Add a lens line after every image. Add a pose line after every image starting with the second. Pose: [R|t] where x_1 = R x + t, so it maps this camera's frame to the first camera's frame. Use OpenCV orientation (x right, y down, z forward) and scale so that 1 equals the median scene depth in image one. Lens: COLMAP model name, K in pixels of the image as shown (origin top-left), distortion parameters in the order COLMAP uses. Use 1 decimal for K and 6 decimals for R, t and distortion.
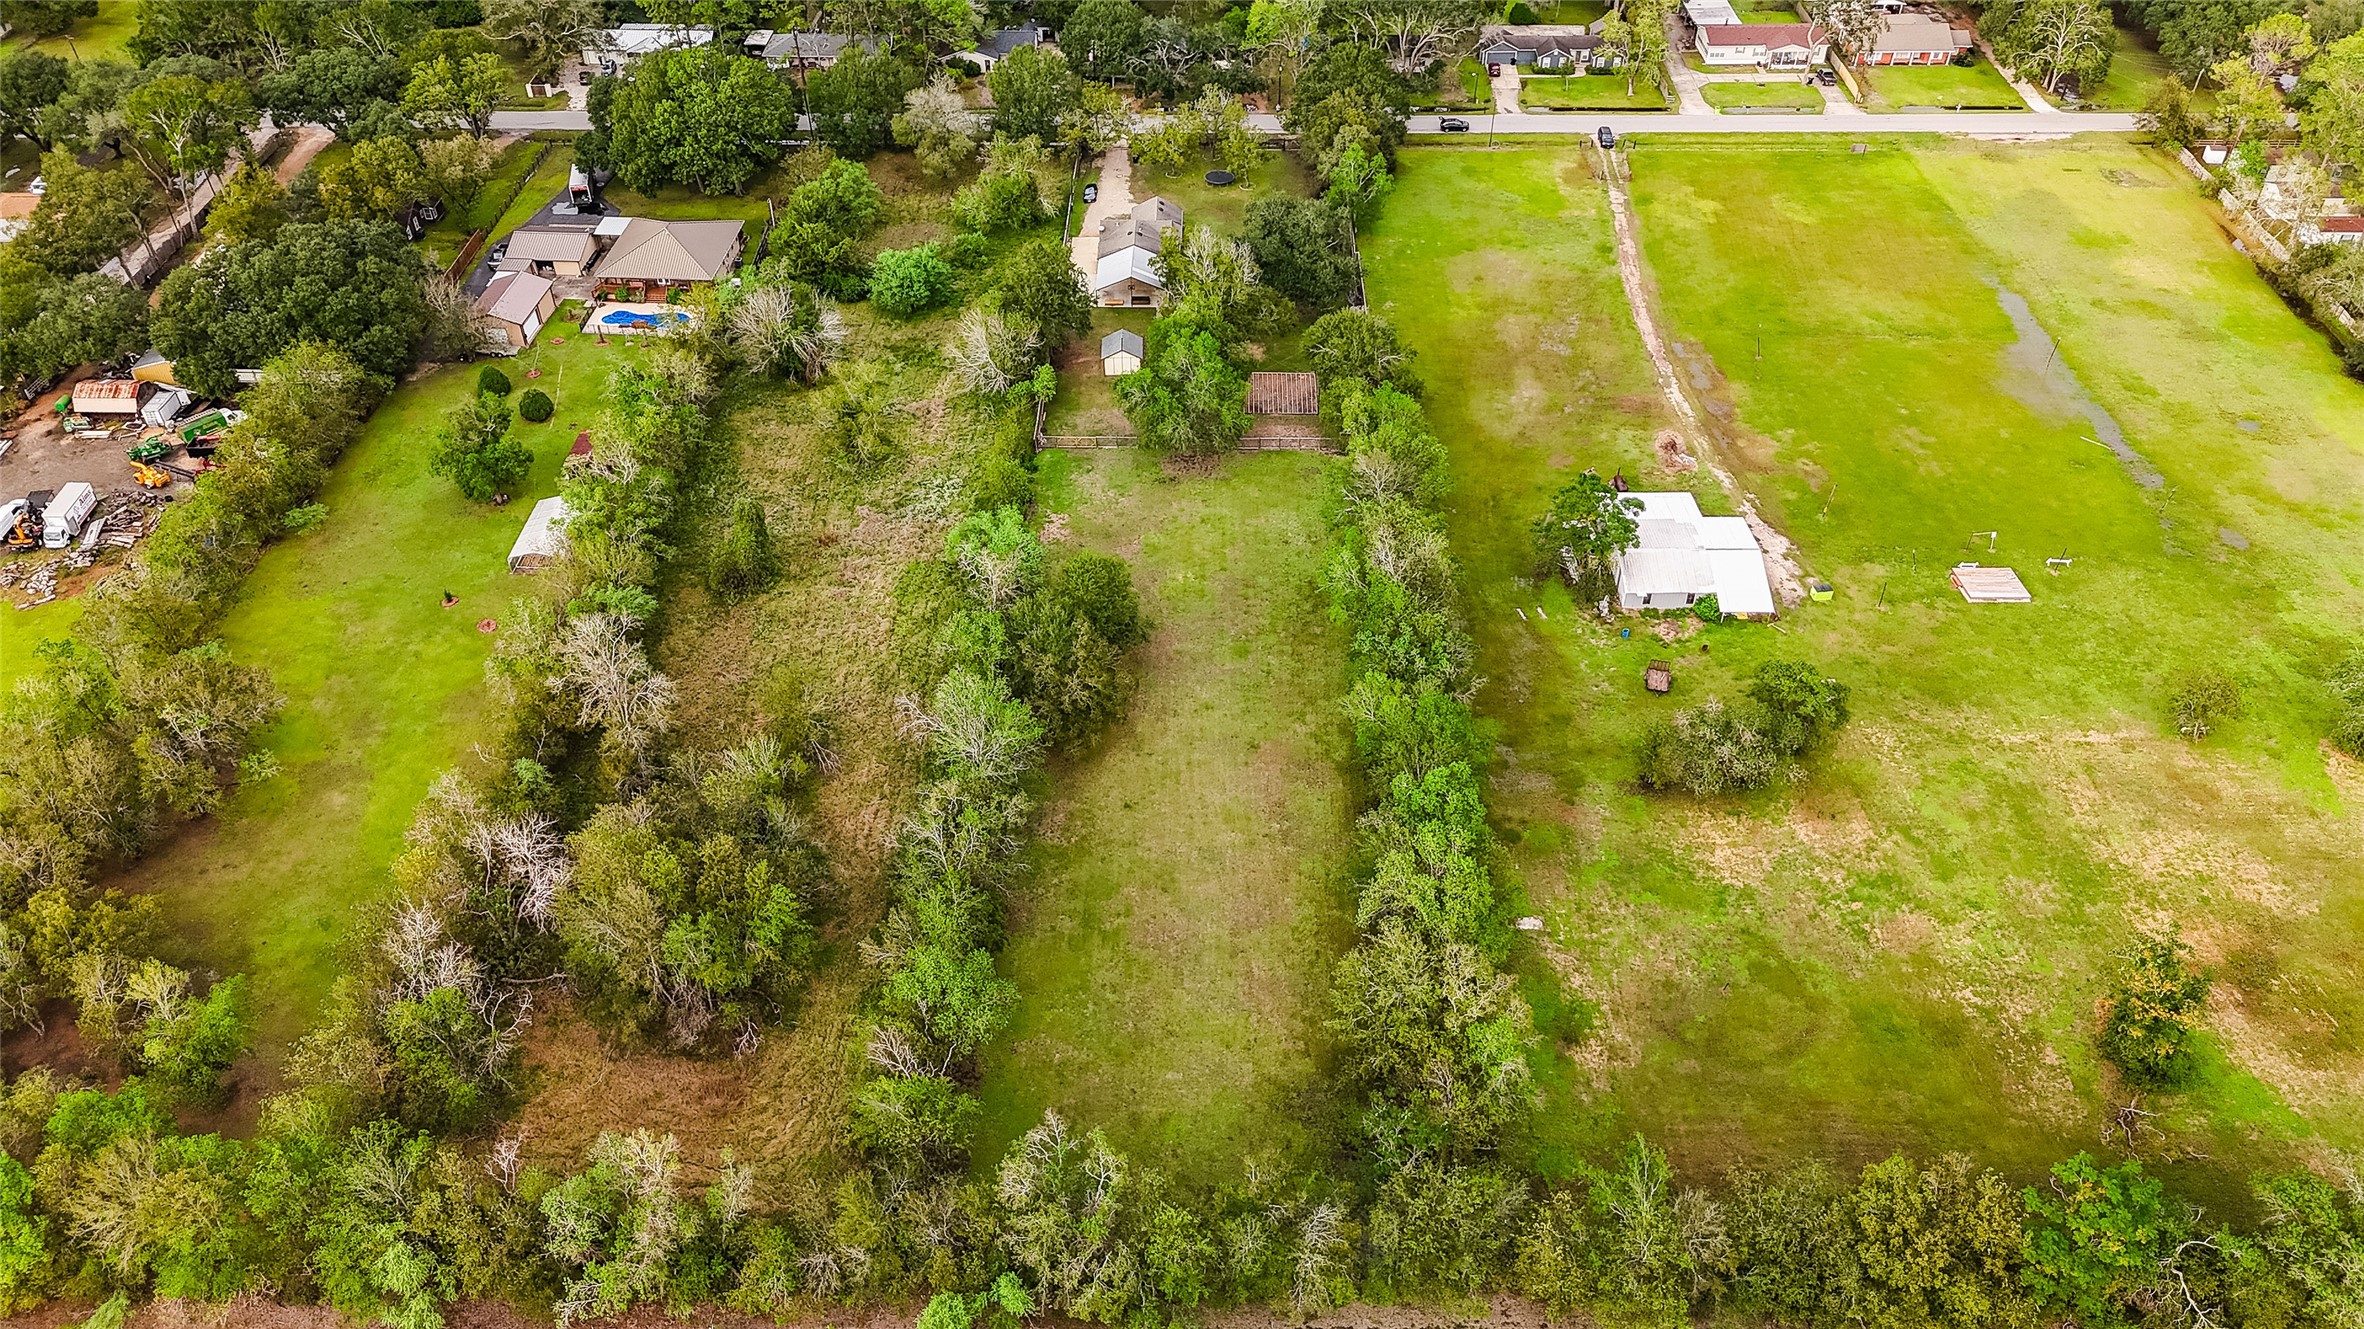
lens RADIAL K [[1737.6, 0, 1182.0], [0, 1737.6, 664.5], [0, 0, 1]] dist [0.068583, -0.056279]
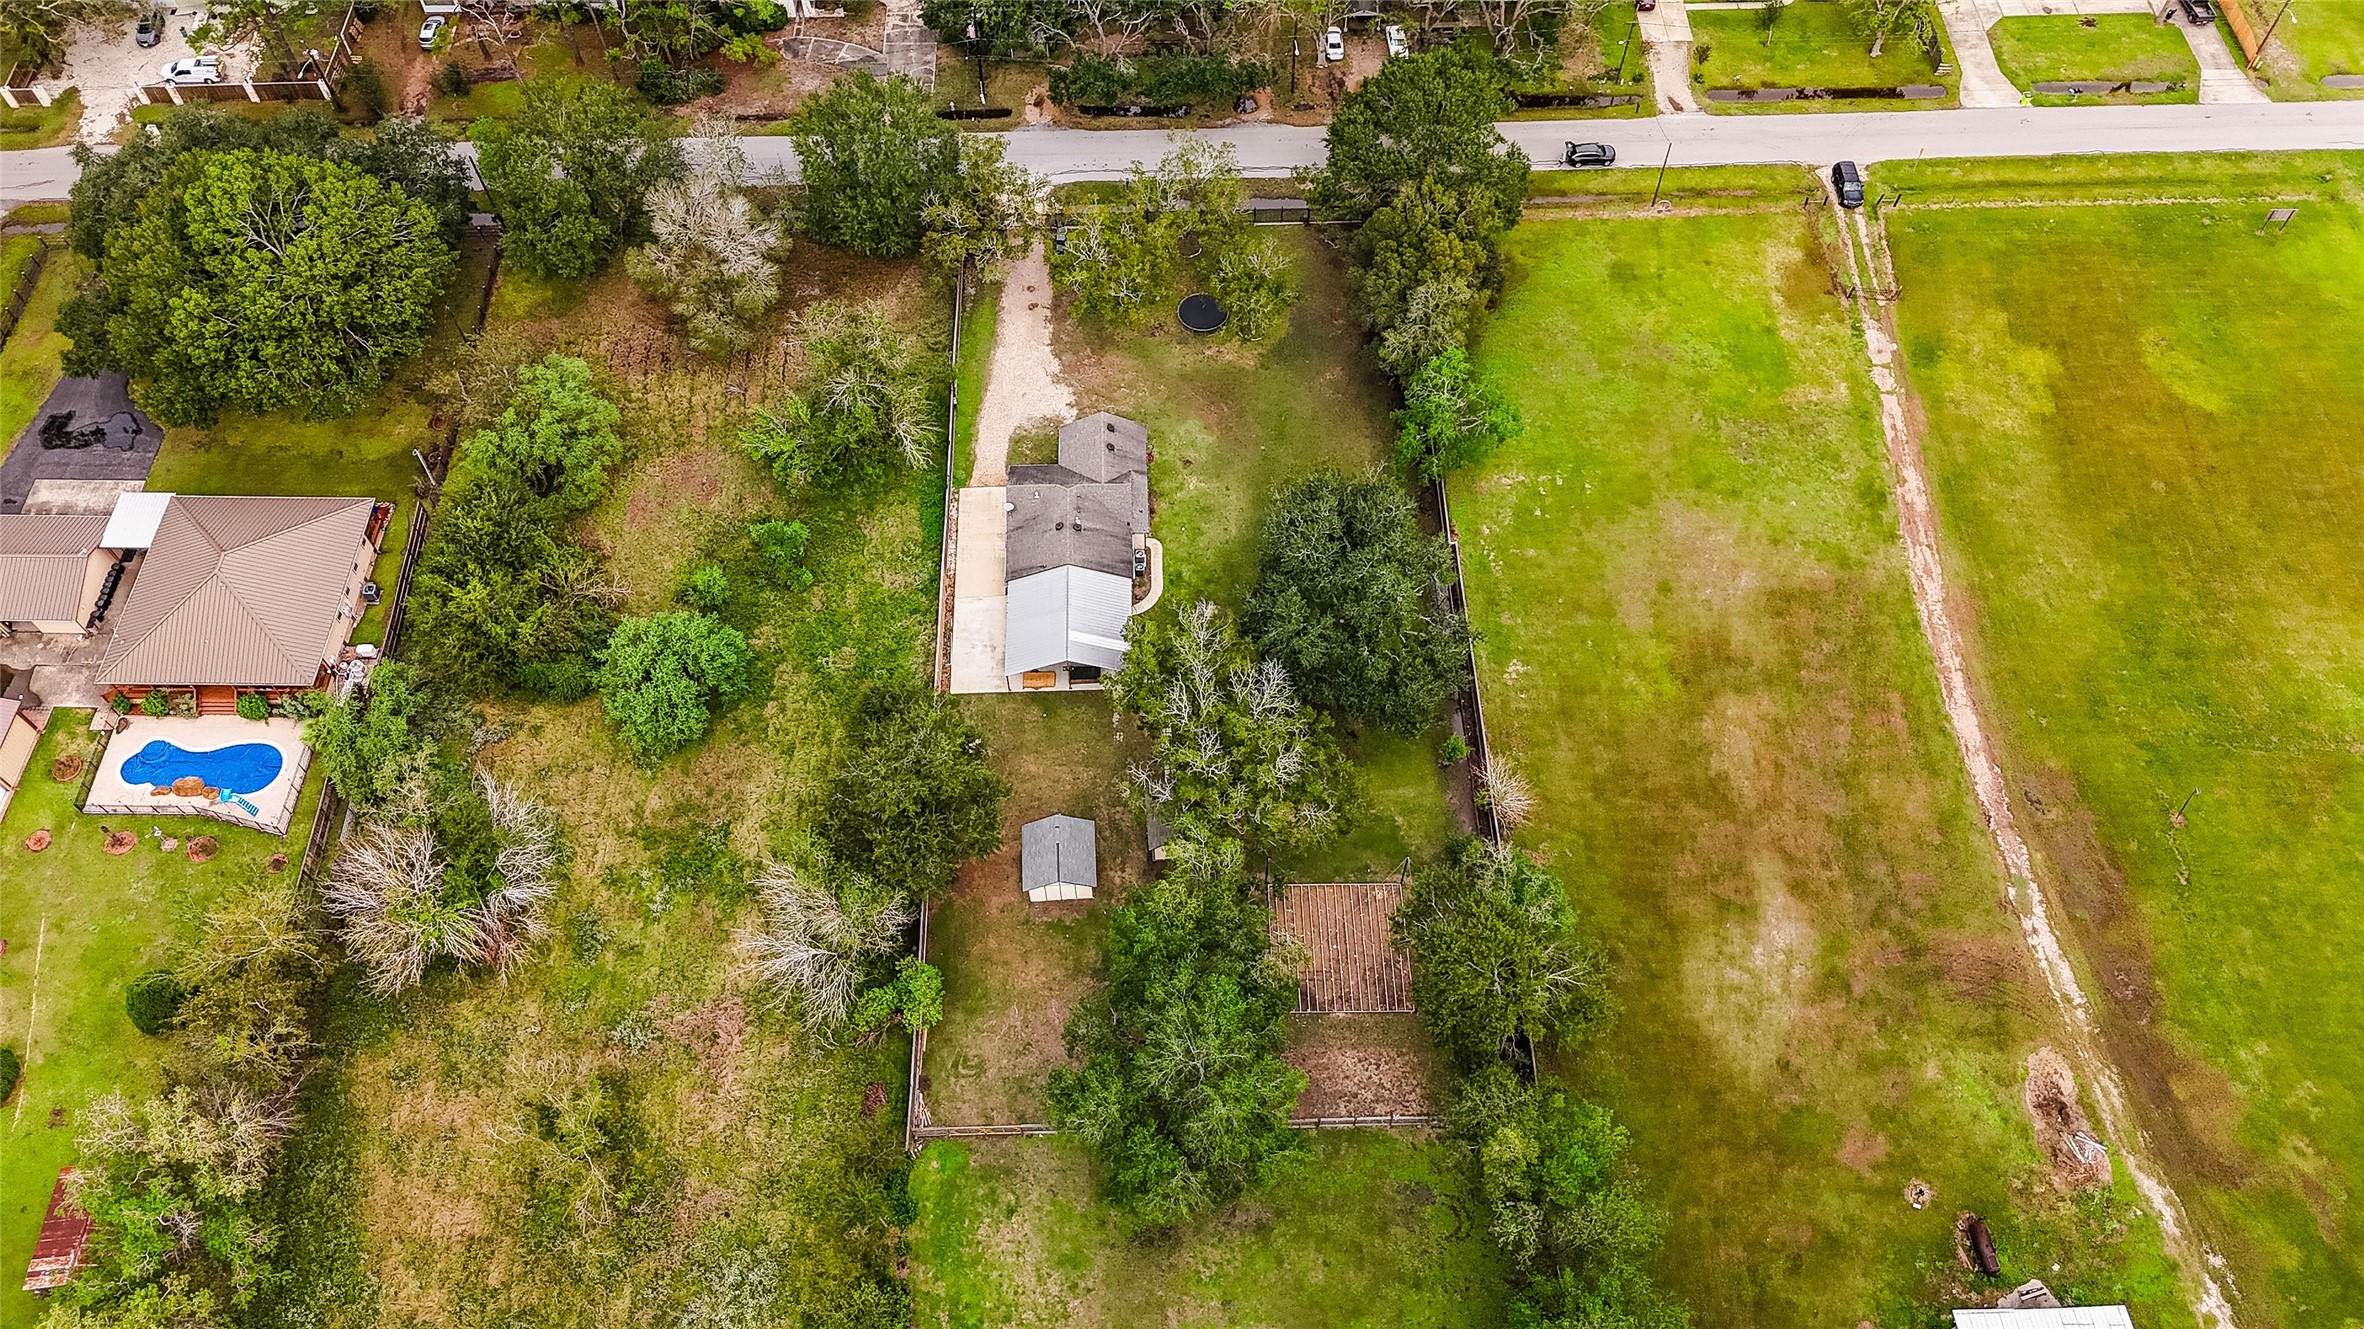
lens RADIAL K [[1737.6, 0, 1182.0], [0, 1737.6, 664.5], [0, 0, 1]] dist [0.068583, -0.056279]
pose [[0.998877, -0.038767, 0.027228, -0.006858], [0.028853, 0.953700, 0.299371, -0.371327], [-0.037573, -0.298249, 0.953748, 0.440377]]
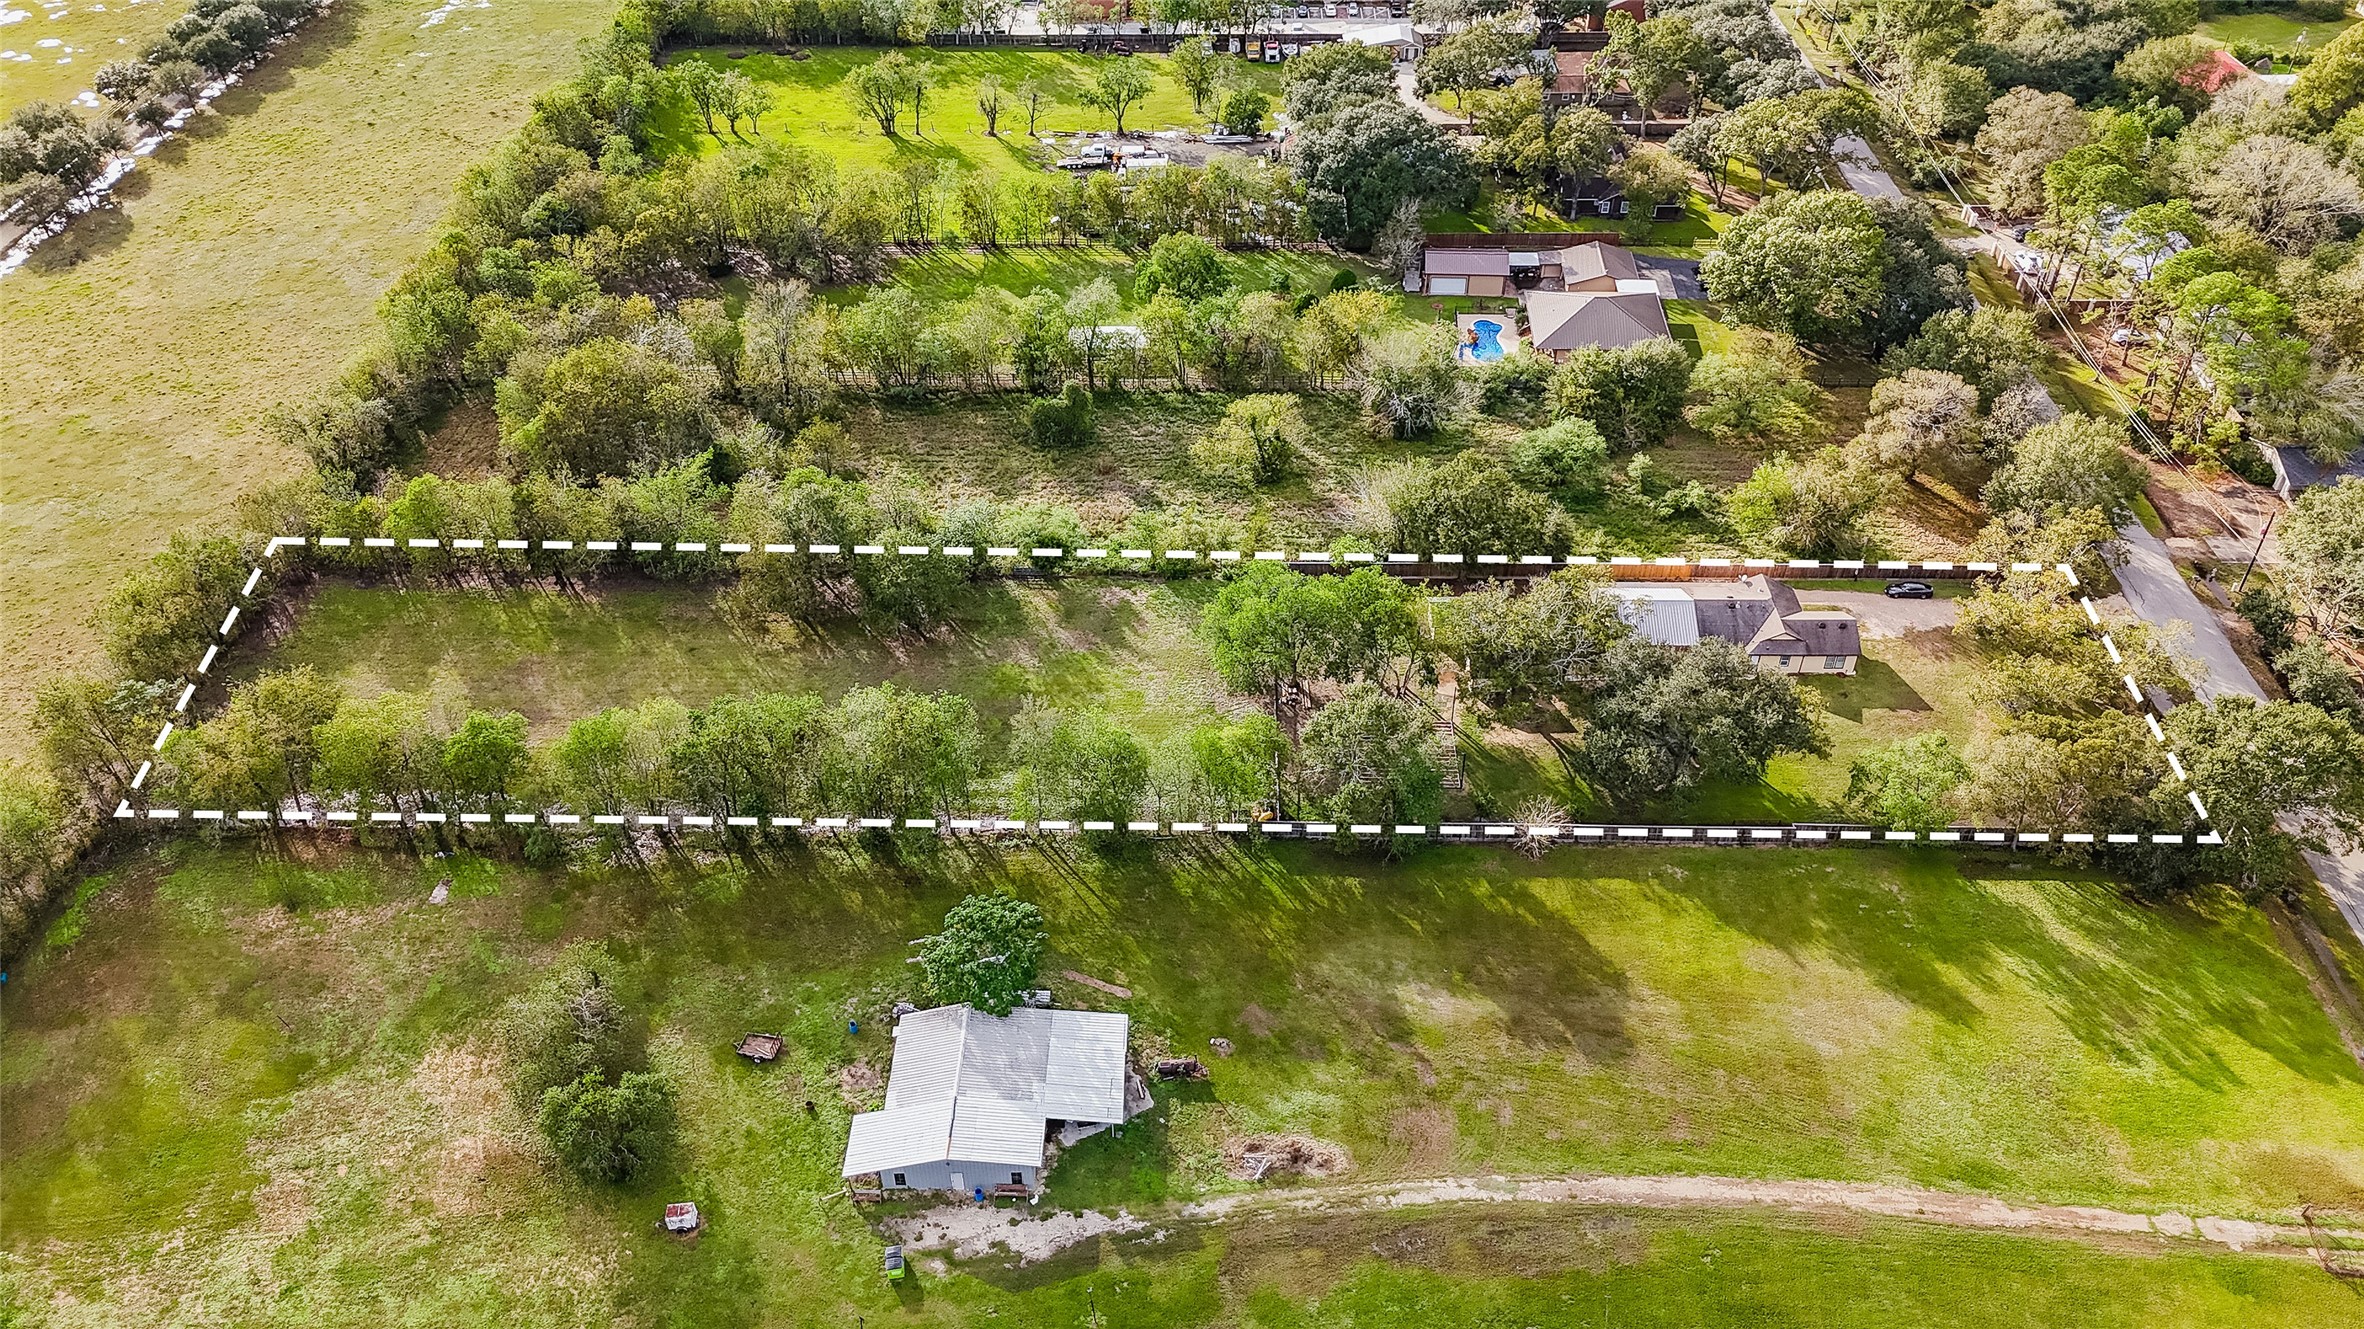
lens RADIAL K [[1737.6, 0, 1182.0], [0, 1737.6, 664.5], [0, 0, 1]] dist [0.068583, -0.056279]
pose [[-0.001979, 0.636980, -0.770878, 0.565094], [-0.633067, 0.595937, 0.494050, -0.448256], [0.774094, 0.488995, 0.402072, 0.528928]]
